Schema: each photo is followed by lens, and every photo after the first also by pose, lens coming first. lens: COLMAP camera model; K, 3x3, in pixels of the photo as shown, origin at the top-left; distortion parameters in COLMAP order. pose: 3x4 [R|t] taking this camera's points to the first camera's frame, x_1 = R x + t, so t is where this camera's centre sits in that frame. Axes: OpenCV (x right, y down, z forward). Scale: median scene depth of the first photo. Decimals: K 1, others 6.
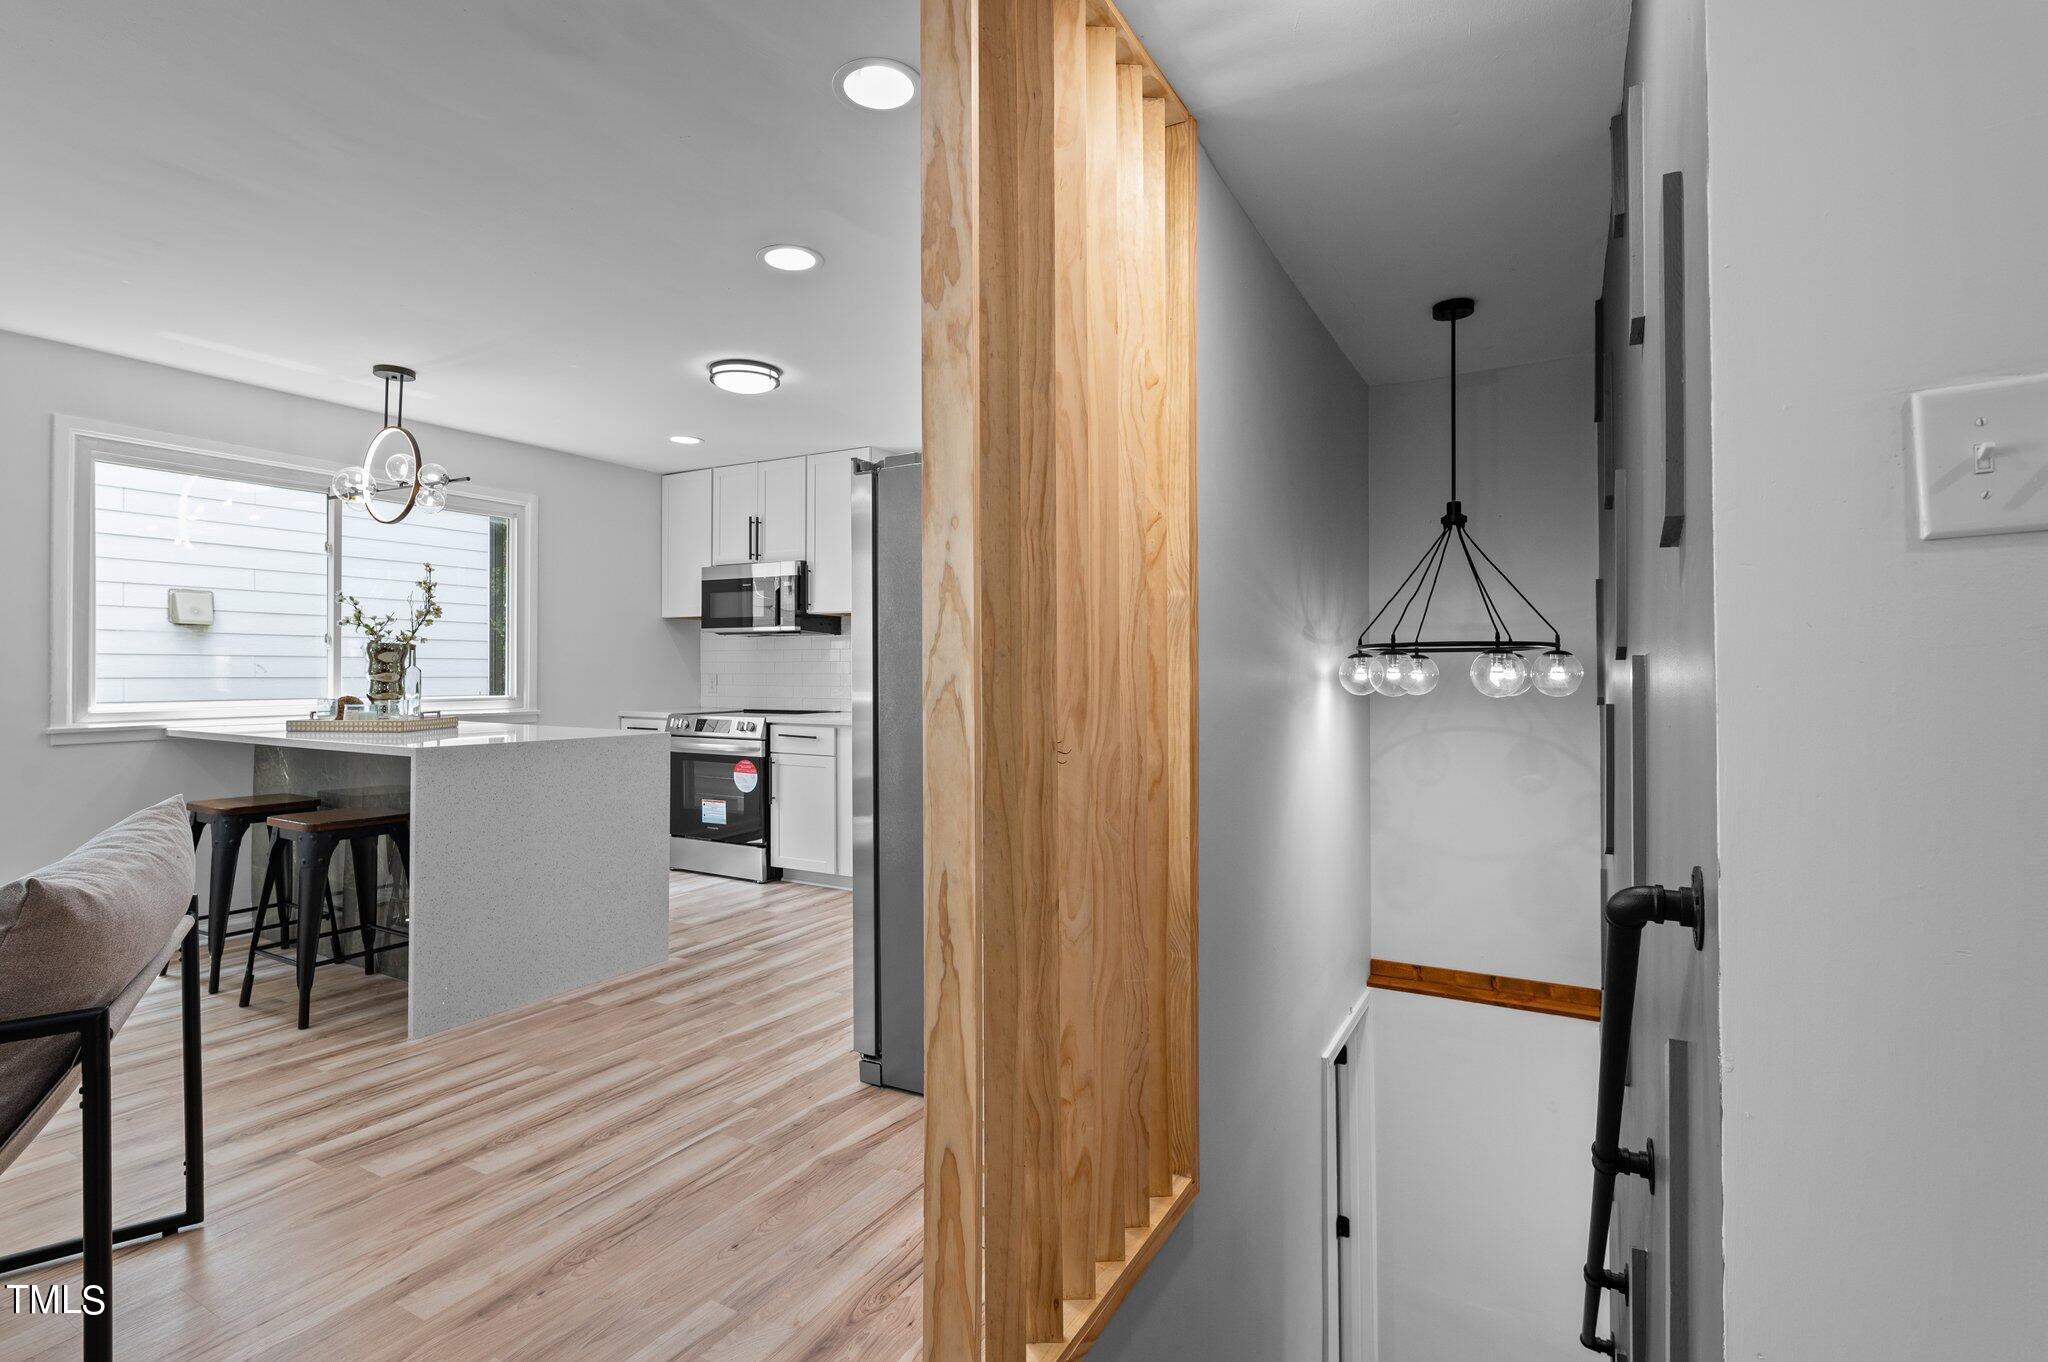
lens RADIAL K [[969.9, 0, 1021.8], [0, 969.9, 661.4], [0, 0, 1]] dist [-0.000600, -0.000478]
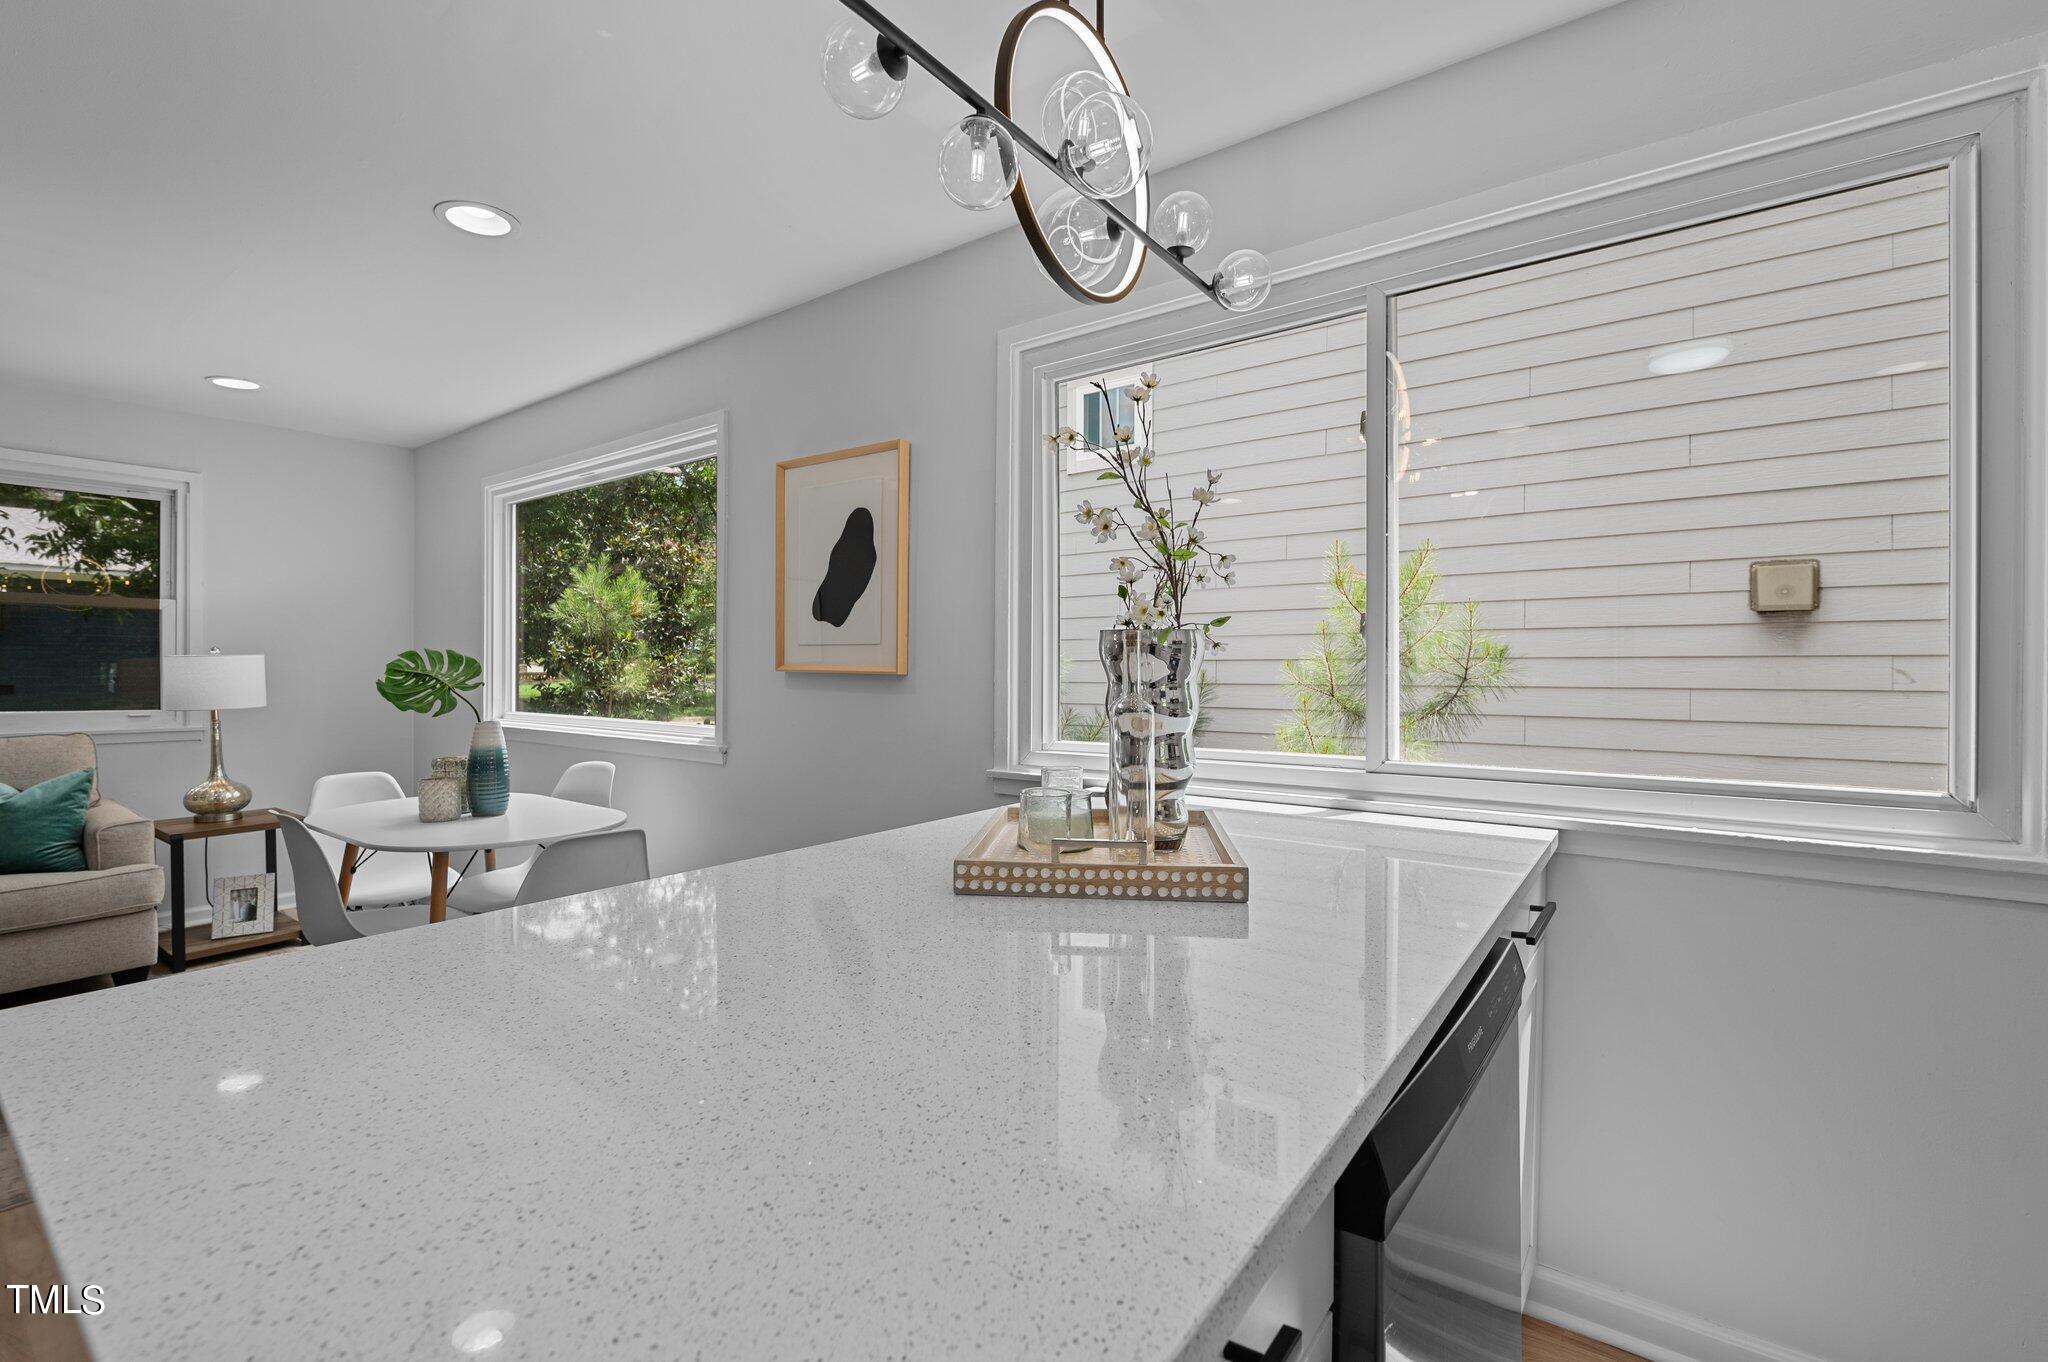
lens RADIAL K [[911.4, 0, 1029.9], [0, 911.4, 670.1], [0, 0, 1]] dist [-0.009089, -0.000678]
pose [[-0.116053, 0.002592, -0.993240, -0.293539], [0.009454, 0.999954, 0.001505, -0.005841], [0.993198, -0.009216, -0.116072, 0.959848]]
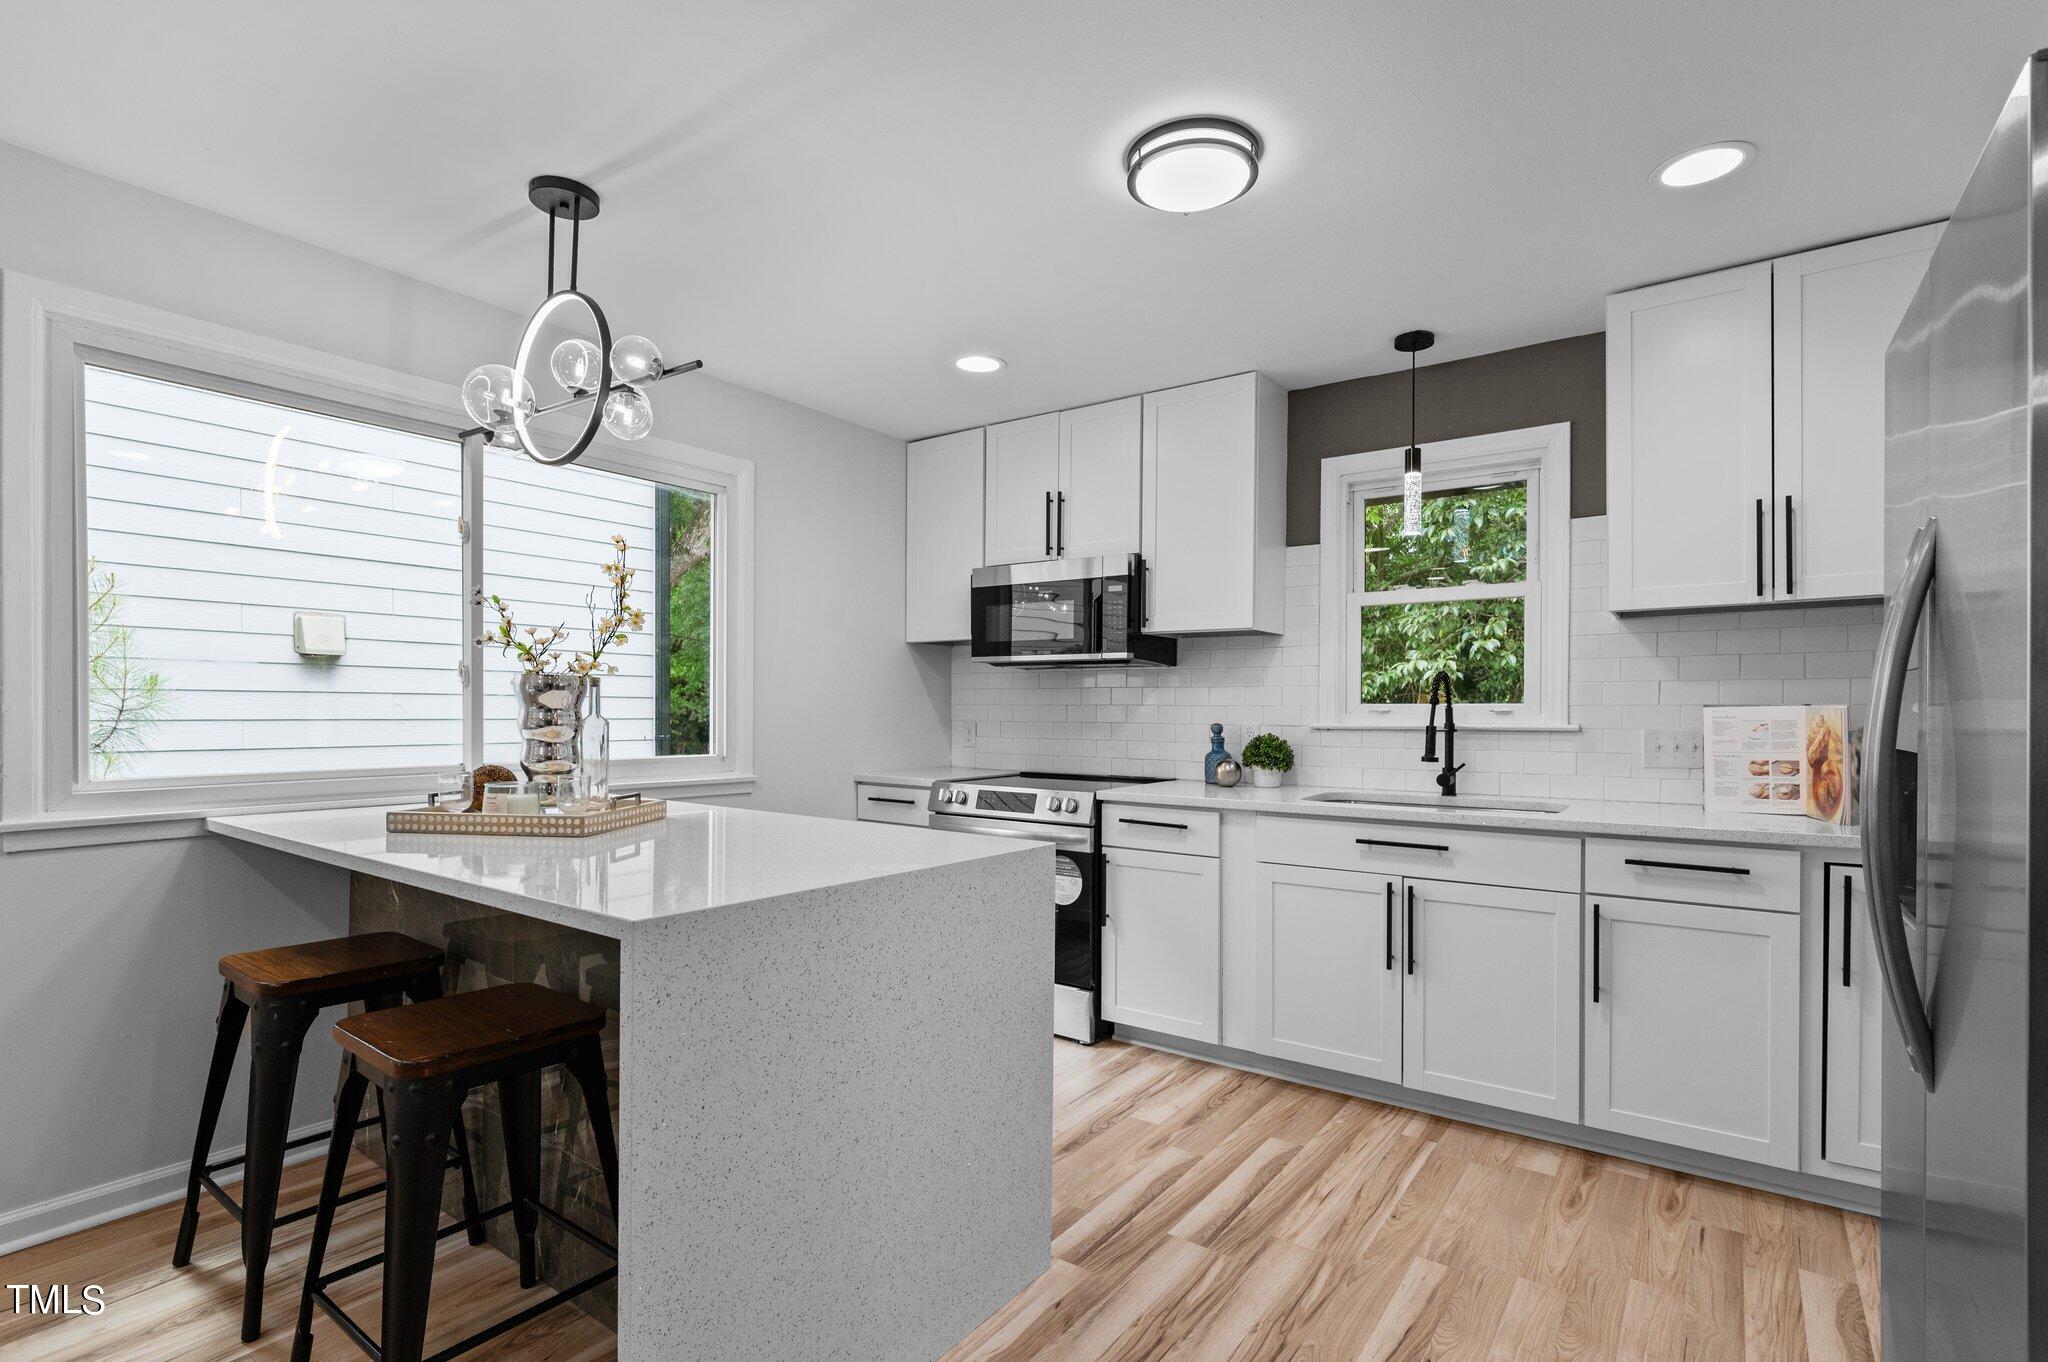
lens RADIAL K [[963.3, 0, 1025.3], [0, 963.3, 712.4], [0, 0, 1]] dist [0.000058, 0.000369]
pose [[0.993930, 0.005303, -0.109887, -0.295113], [-0.003856, 0.999903, 0.013370, -0.005015], [0.109947, -0.012865, 0.993854, 0.435080]]
